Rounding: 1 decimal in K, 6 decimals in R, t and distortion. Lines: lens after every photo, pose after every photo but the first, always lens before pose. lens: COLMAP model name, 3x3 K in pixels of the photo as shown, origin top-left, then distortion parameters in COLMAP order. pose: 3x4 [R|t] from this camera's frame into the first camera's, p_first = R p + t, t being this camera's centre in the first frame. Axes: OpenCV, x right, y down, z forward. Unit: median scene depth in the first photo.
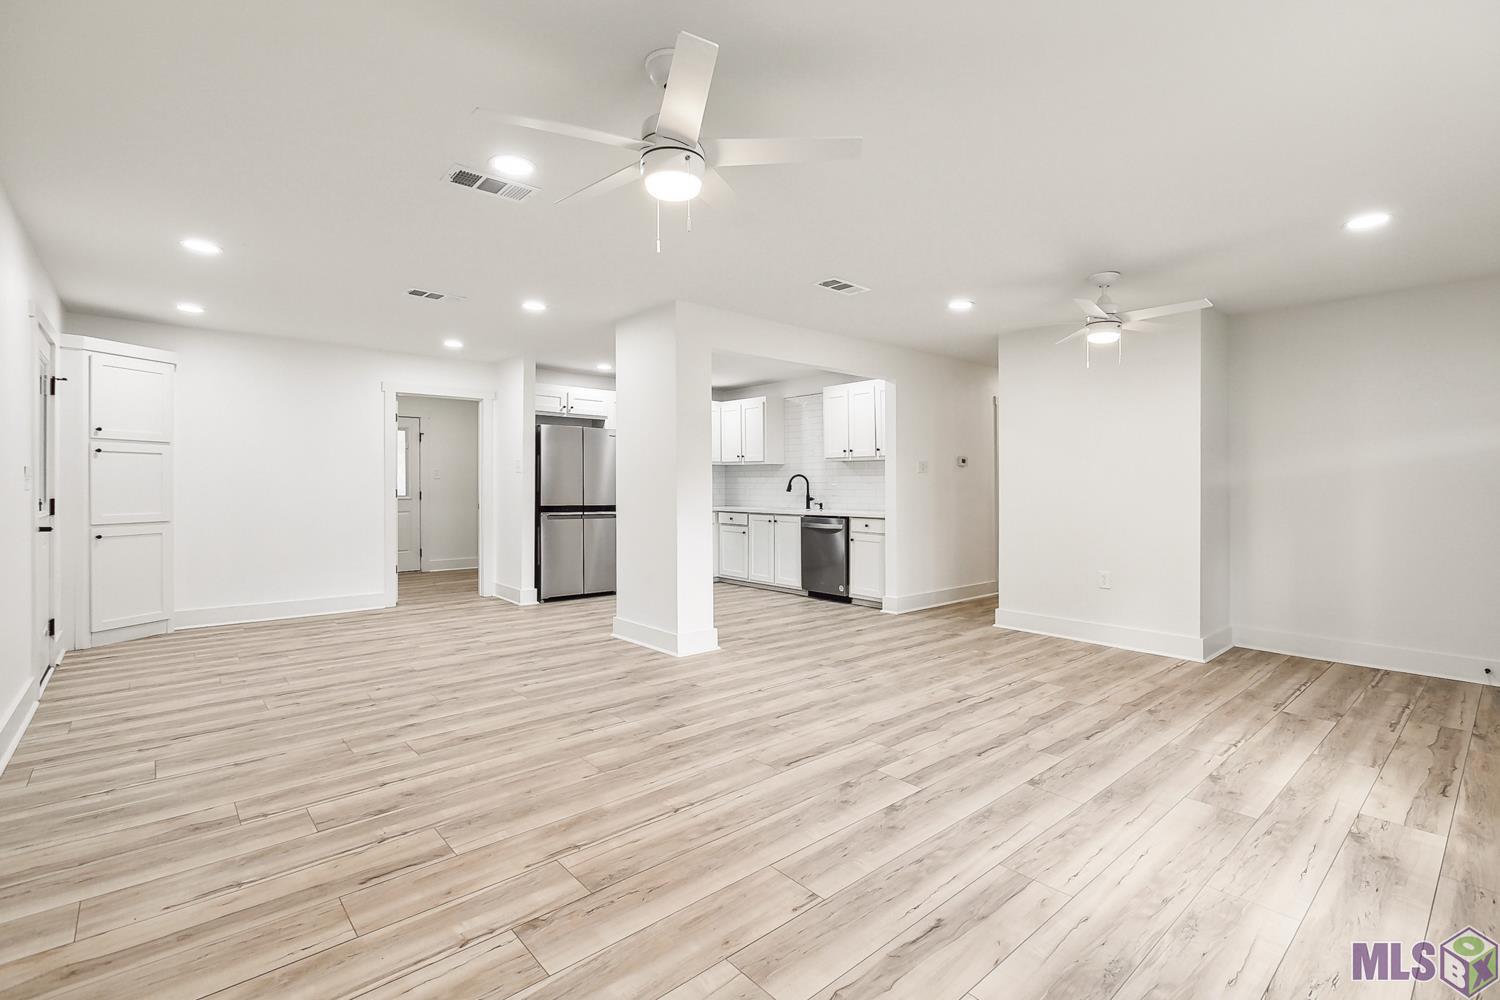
lens RADIAL K [[678.2, 0, 751.3], [0, 678.2, 488.7], [0, 0, 1]] dist [0.008529, -0.000538]
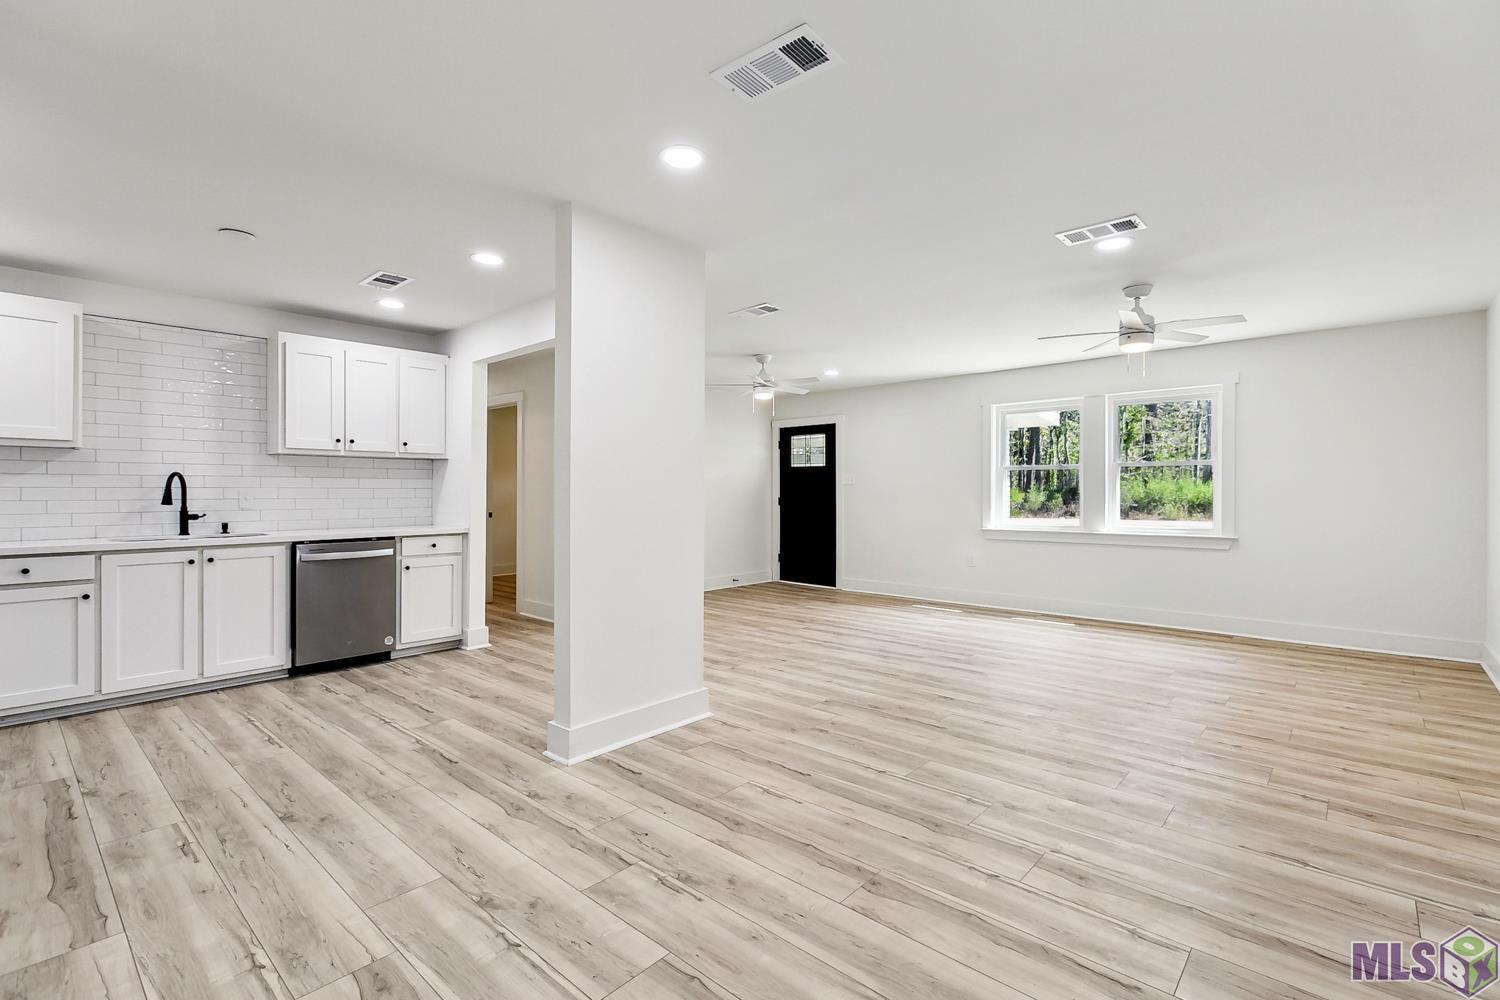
lens RADIAL K [[678.2, 0, 745.7], [0, 678.2, 491.7], [0, 0, 1]] dist [0.008529, -0.000538]
pose [[-0.107536, -0.002863, 0.994197, -0.612560], [0.001509, 0.999994, 0.003043, -0.007700], [-0.994200, 0.001828, -0.107531, 0.721124]]
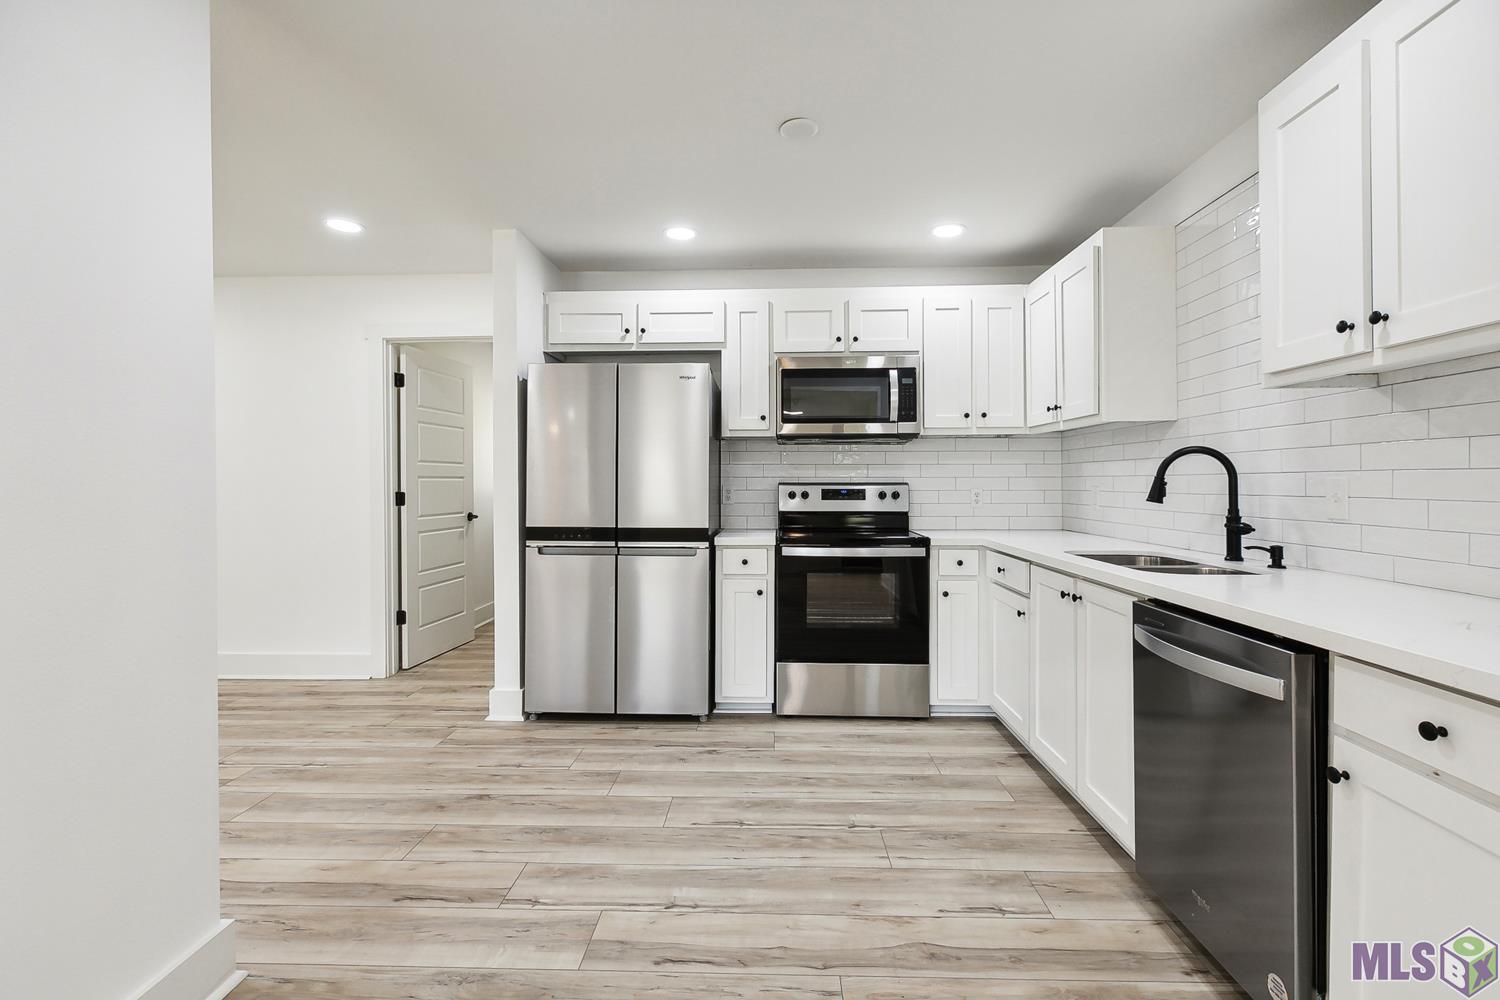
lens RADIAL K [[678.2, 0, 745.9], [0, 678.2, 499.5], [0, 0, 1]] dist [0.008529, -0.000538]
pose [[0.726788, 0.014347, -0.686712, 0.158662], [0.004491, 0.999661, 0.025639, -0.007402], [0.686847, -0.021718, 0.726477, 0.756426]]
